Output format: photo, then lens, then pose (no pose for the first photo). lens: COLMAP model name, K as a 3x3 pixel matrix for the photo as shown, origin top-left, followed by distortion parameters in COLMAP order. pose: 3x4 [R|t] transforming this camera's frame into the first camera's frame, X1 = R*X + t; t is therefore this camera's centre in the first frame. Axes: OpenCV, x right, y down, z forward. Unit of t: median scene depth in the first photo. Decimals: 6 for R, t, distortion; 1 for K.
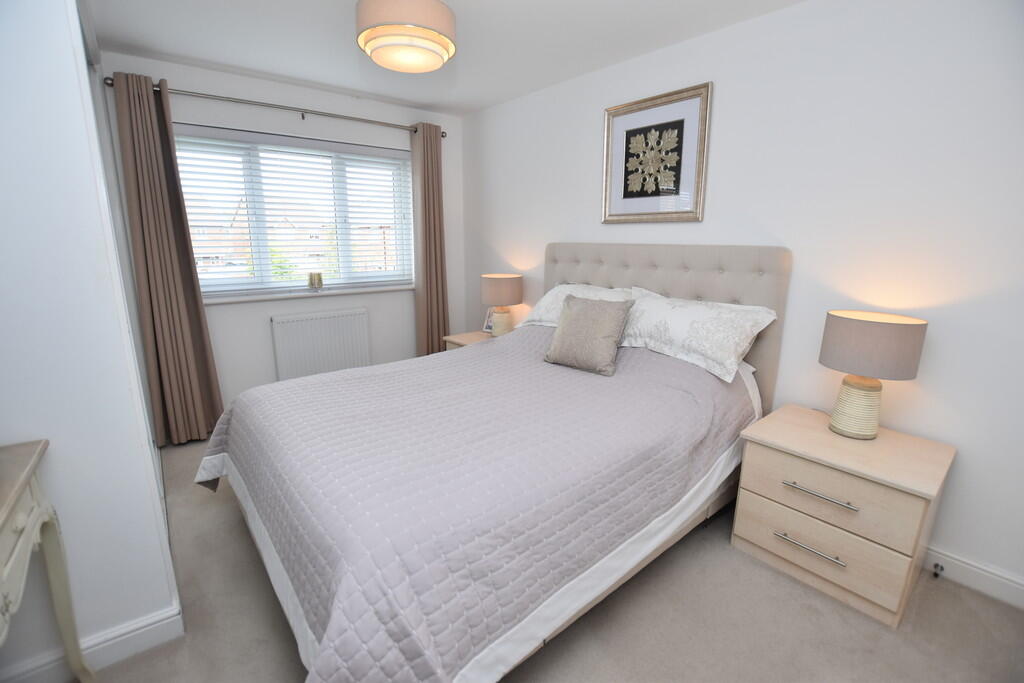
lens RADIAL K [[454.2, 0, 512.0], [0, 454.2, 341.5], [0, 0, 1]] dist [-0.002560, -0.000628]
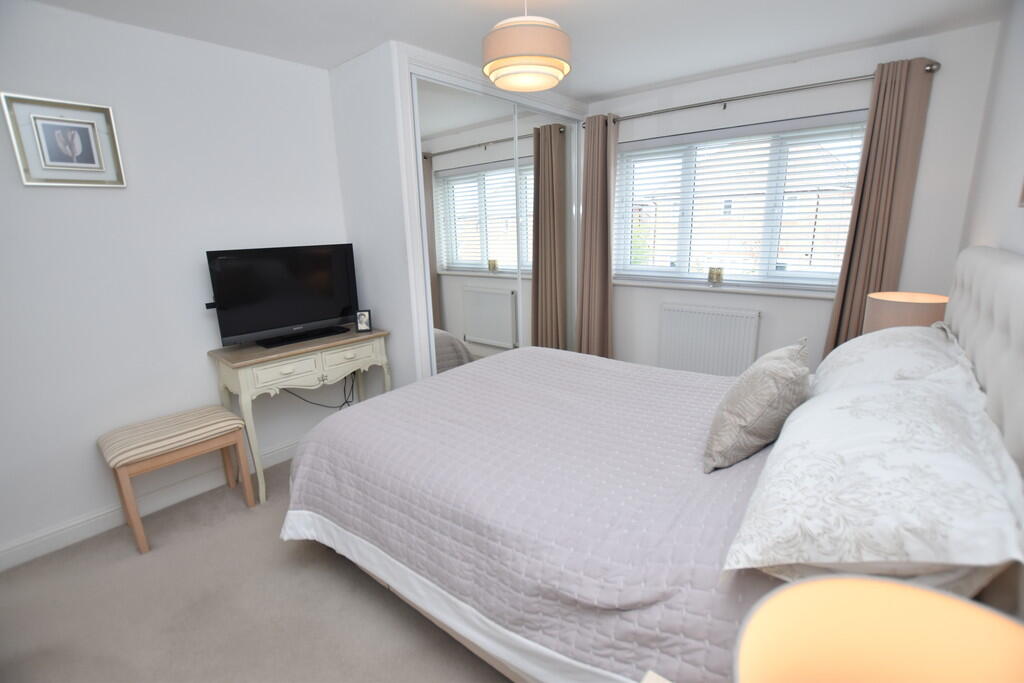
lens RADIAL K [[454.2, 0, 512.0], [0, 454.2, 341.5], [0, 0, 1]] dist [-0.002560, -0.000628]
pose [[0.209096, 0.232348, -0.949891, 0.819774], [-0.205328, 0.960141, 0.189657, -0.173995], [0.956096, 0.155383, 0.248470, 0.679877]]
